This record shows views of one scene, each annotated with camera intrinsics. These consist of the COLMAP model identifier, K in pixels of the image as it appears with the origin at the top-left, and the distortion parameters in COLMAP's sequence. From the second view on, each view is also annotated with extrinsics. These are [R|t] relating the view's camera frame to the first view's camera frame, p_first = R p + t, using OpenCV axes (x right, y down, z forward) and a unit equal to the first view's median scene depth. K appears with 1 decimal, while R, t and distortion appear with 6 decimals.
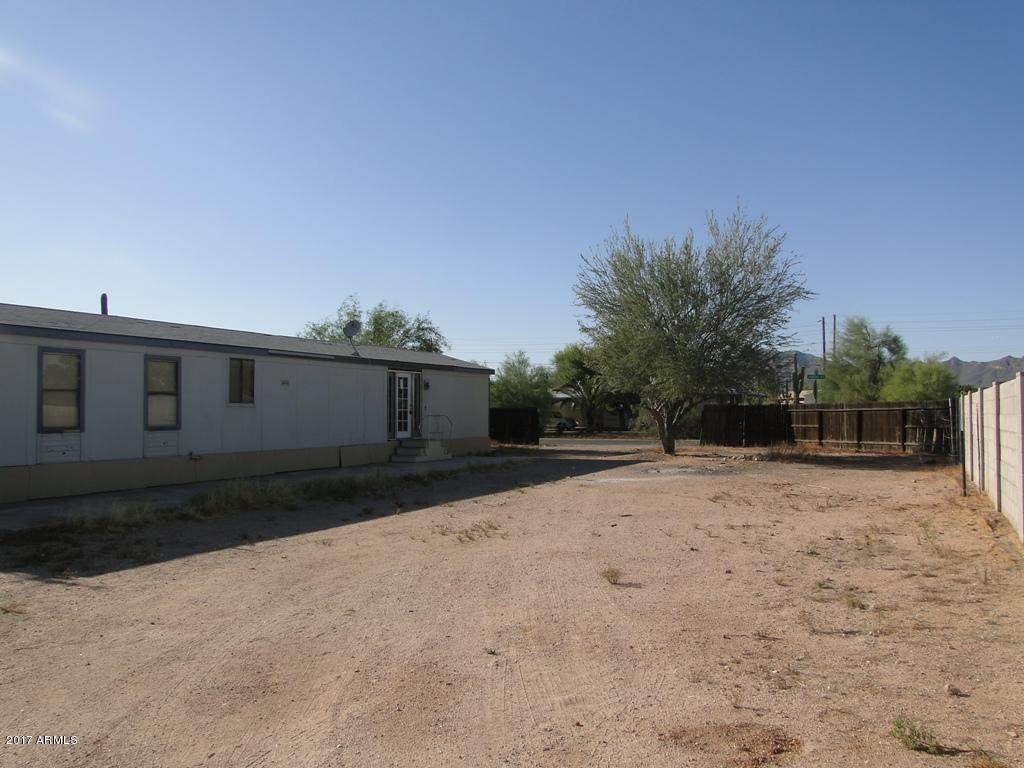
lens RADIAL K [[860.3, 0, 512.4], [0, 860.3, 382.3], [0, 0, 1]] dist [0.023322, -0.025677]
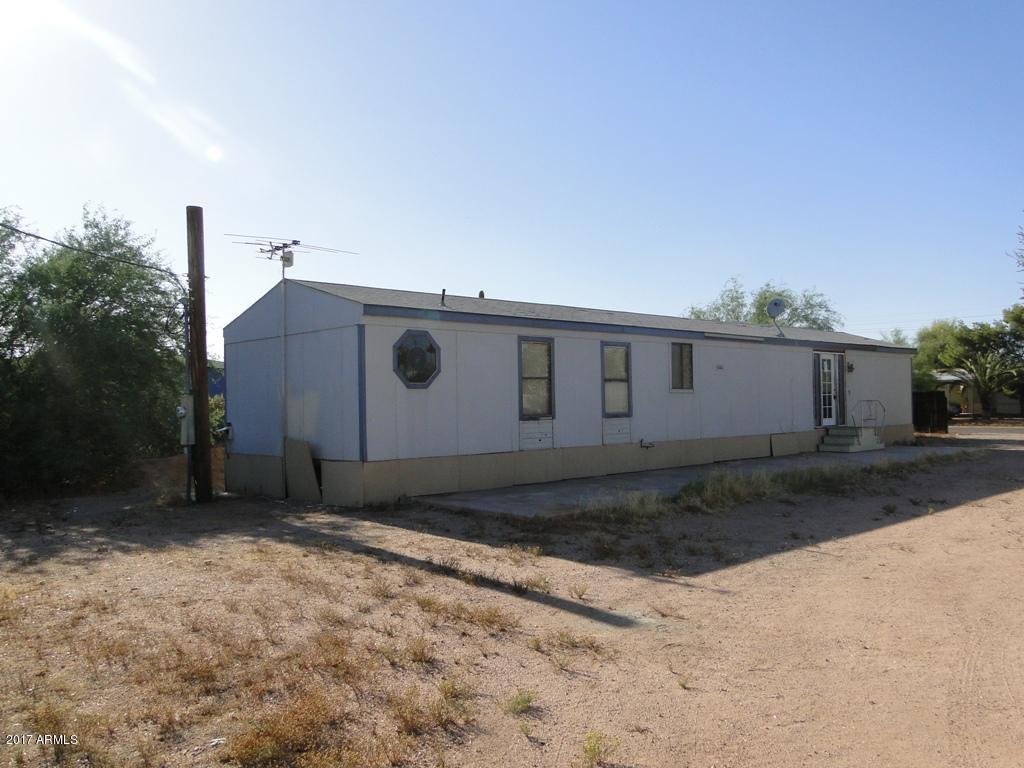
lens RADIAL K [[860.3, 0, 515.4], [0, 860.3, 378.8], [0, 0, 1]] dist [0.023322, -0.025677]
pose [[0.936261, -0.017761, -0.350855, -0.122820], [0.021734, 0.999736, 0.007390, 0.001301], [0.350632, -0.014545, 0.936400, 0.027842]]
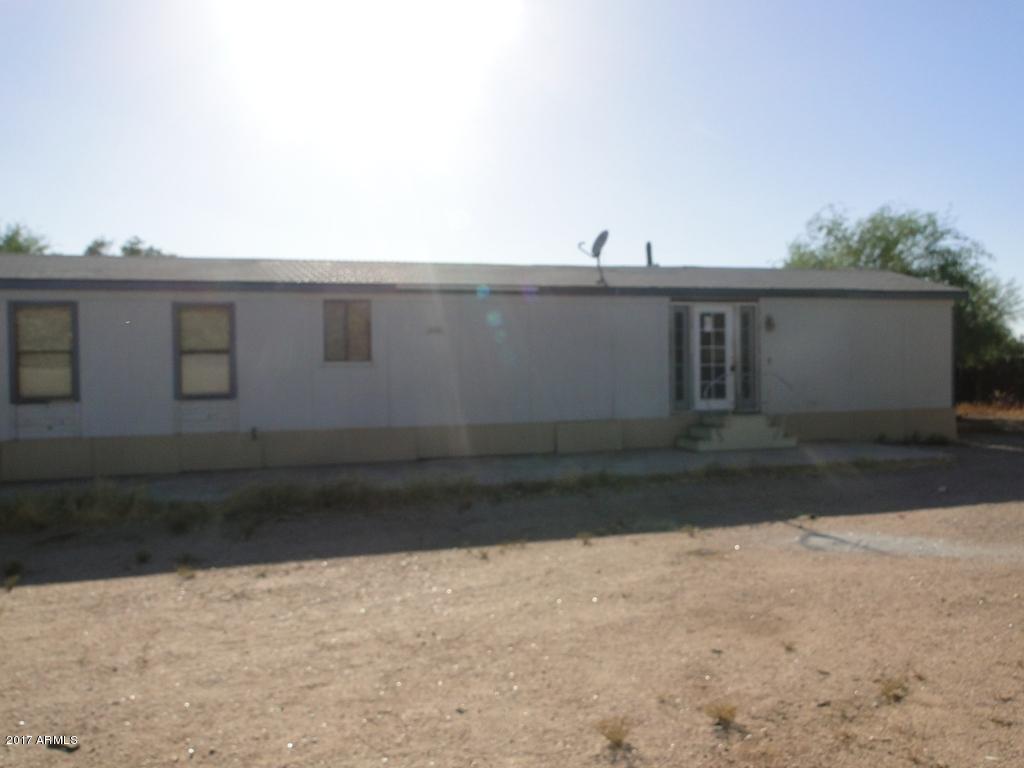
lens RADIAL K [[860.3, 0, 511.0], [0, 860.3, 386.7], [0, 0, 1]] dist [0.023322, -0.025677]
pose [[0.672891, 0.006927, -0.739709, 0.251986], [0.039384, 0.998202, 0.045175, 0.014604], [0.738692, -0.059530, 0.671409, 0.498616]]
